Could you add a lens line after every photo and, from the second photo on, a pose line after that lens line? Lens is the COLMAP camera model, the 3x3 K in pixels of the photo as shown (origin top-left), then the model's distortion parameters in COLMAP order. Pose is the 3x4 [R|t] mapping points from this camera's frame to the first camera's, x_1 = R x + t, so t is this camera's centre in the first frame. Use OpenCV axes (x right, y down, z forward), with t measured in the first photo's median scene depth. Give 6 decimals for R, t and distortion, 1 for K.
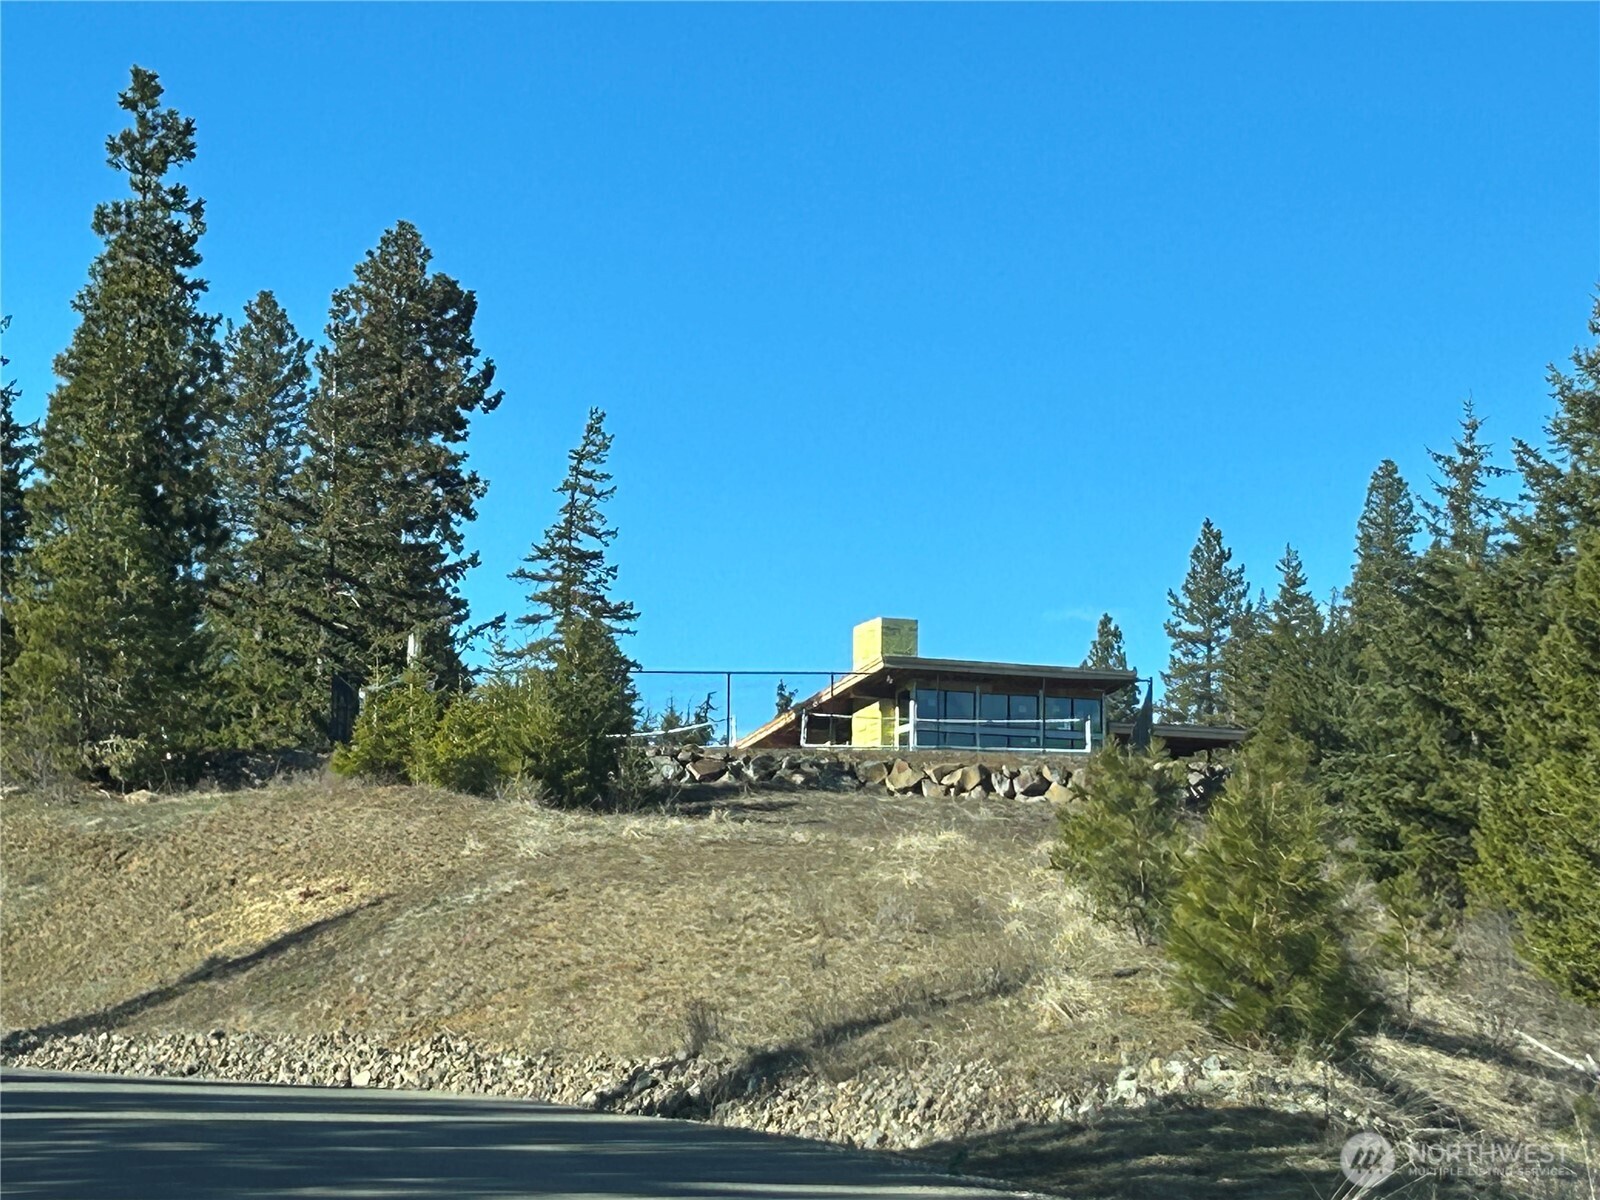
lens RADIAL K [[4692.8, 0, 800.0], [0, 4692.8, 600.0], [0, 0, 1]] dist [0.015644, 0.146929]
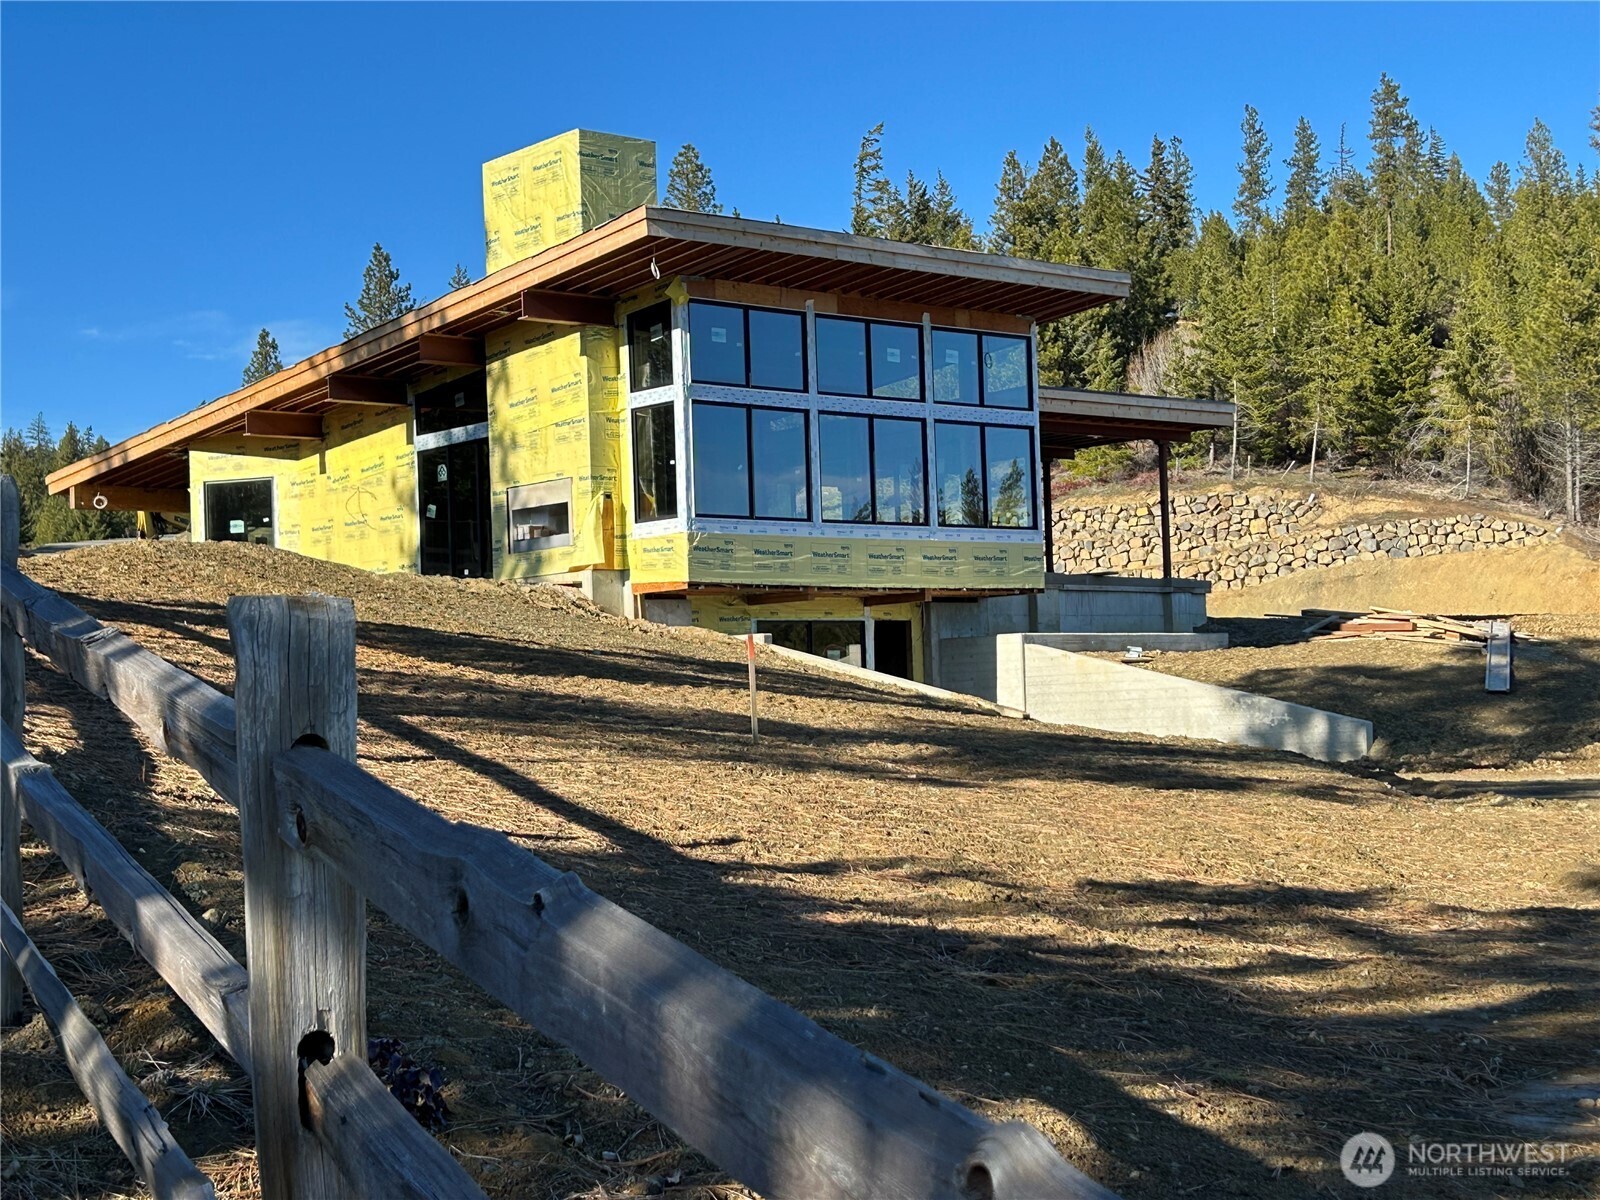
lens RADIAL K [[2337.7, 0, 800.0], [0, 2337.7, 600.0], [0, 0, 1]] dist [0.200360, -0.018840]
pose [[0.939064, -0.024314, 0.342881, -0.024377], [-0.010036, 0.995131, 0.098054, 0.016209], [-0.343596, -0.095520, 0.934247, 0.522512]]
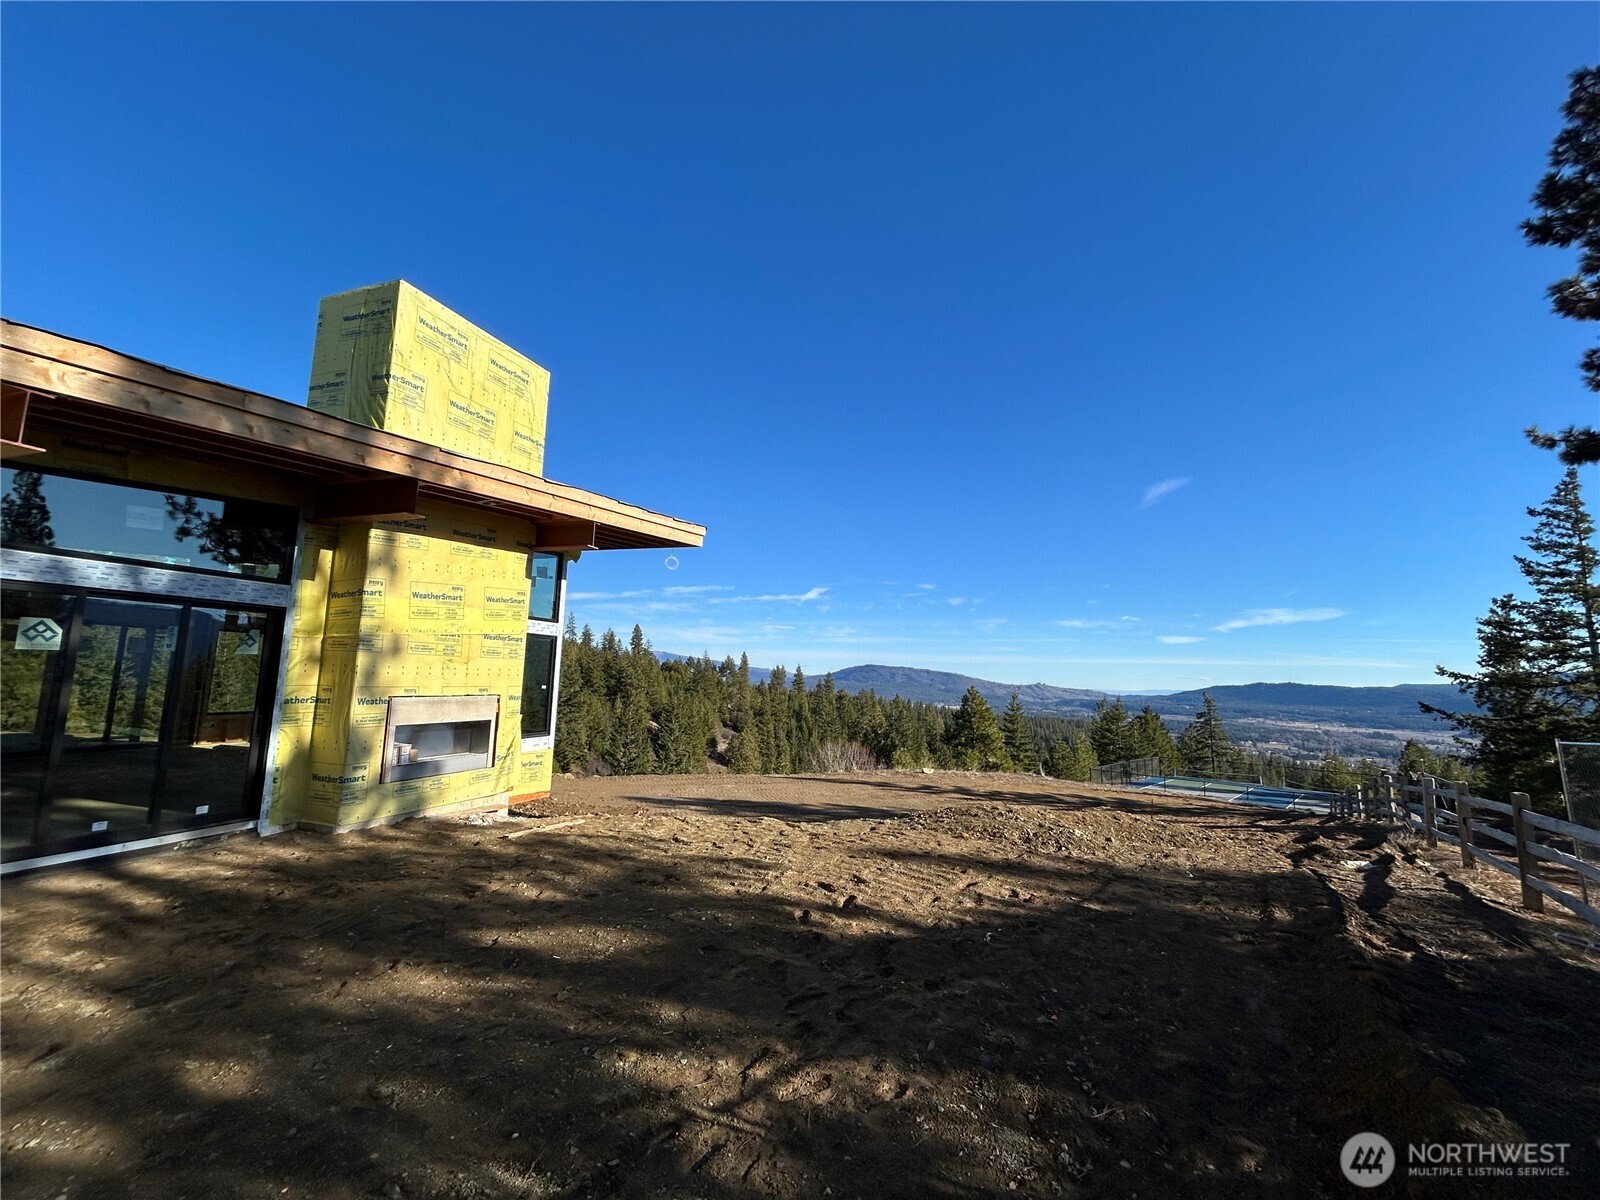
lens RADIAL K [[638.3, 0, 800.0], [0, 638.3, 600.0], [0, 0, 1]] dist [0.000331, 0.000024]
pose [[-0.749900, 0.044057, 0.660083, -0.026628], [-0.143892, 0.963029, -0.227748, 0.023310], [-0.645713, -0.265769, -0.715836, 0.673591]]
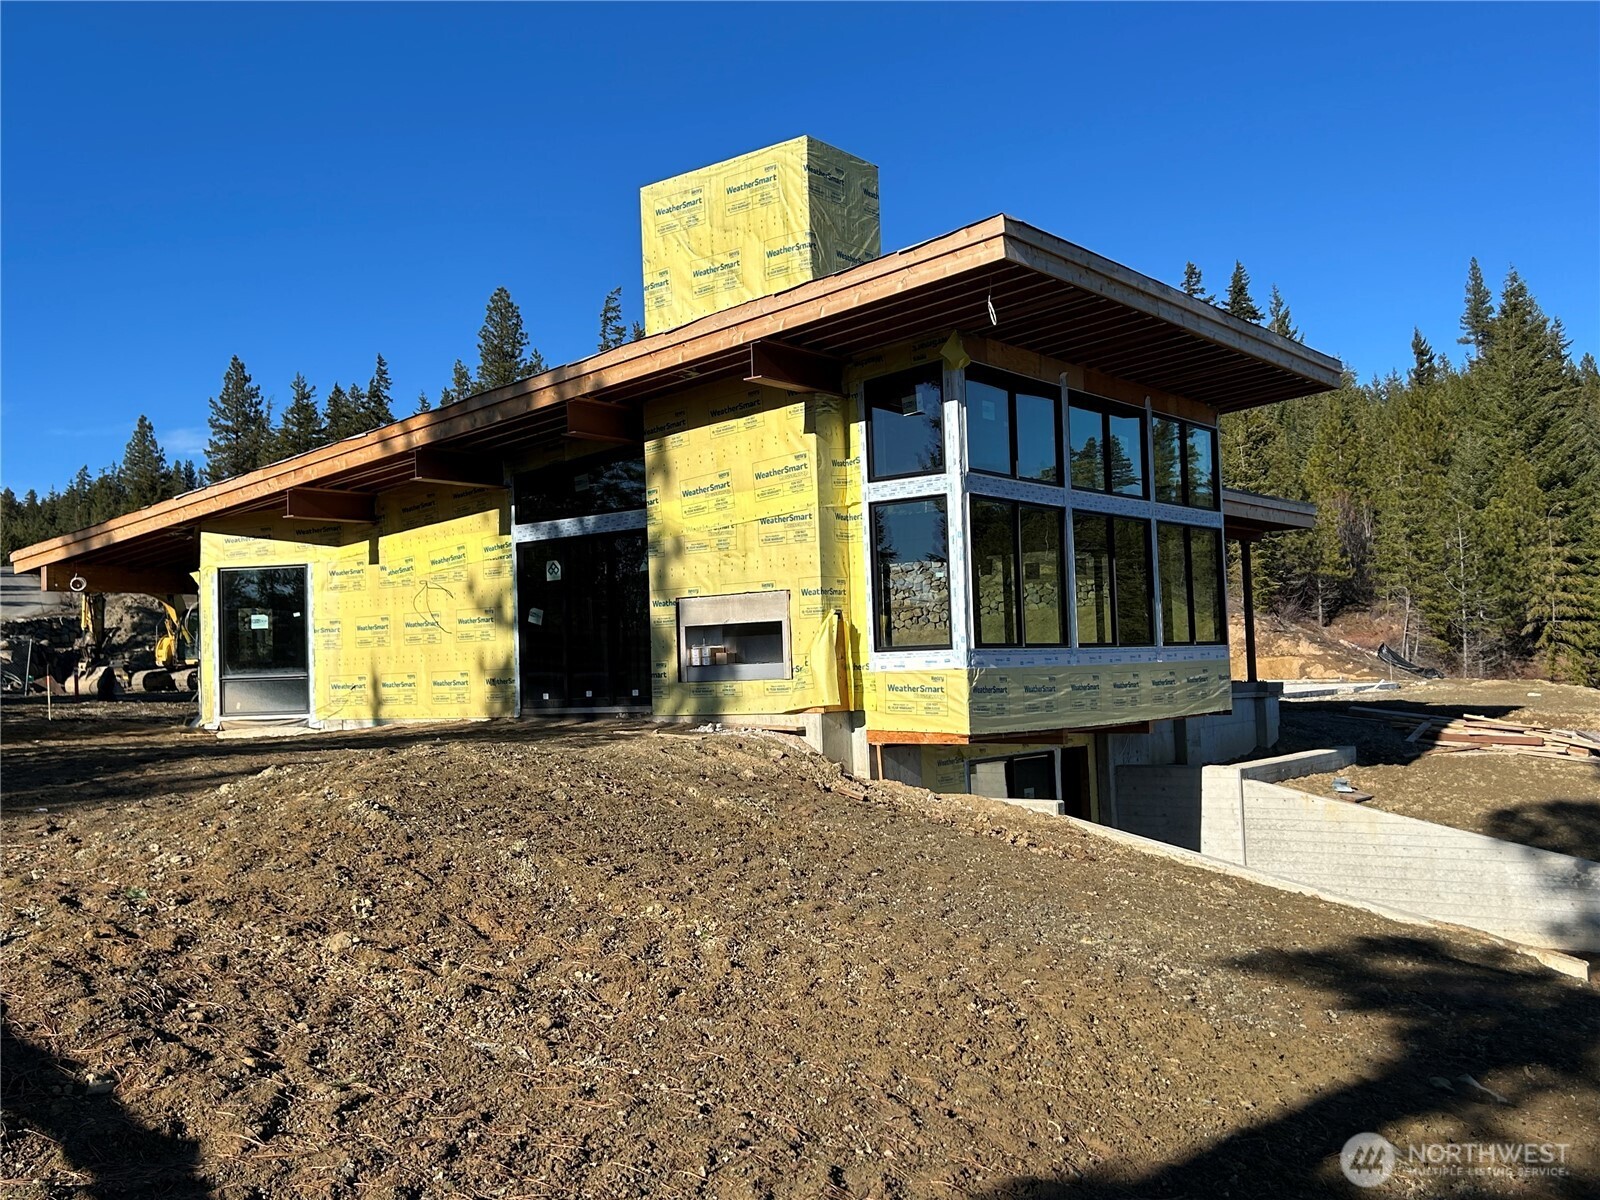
lens RADIAL K [[1444.0, 0, 800.0], [0, 1444.0, 600.0], [0, 0, 1]] dist [0.125091, -0.233758]
pose [[0.846316, -0.013357, 0.532513, -0.023787], [-0.040793, 0.995125, 0.089791, 0.017260], [-0.531117, -0.097714, 0.841645, 0.601820]]
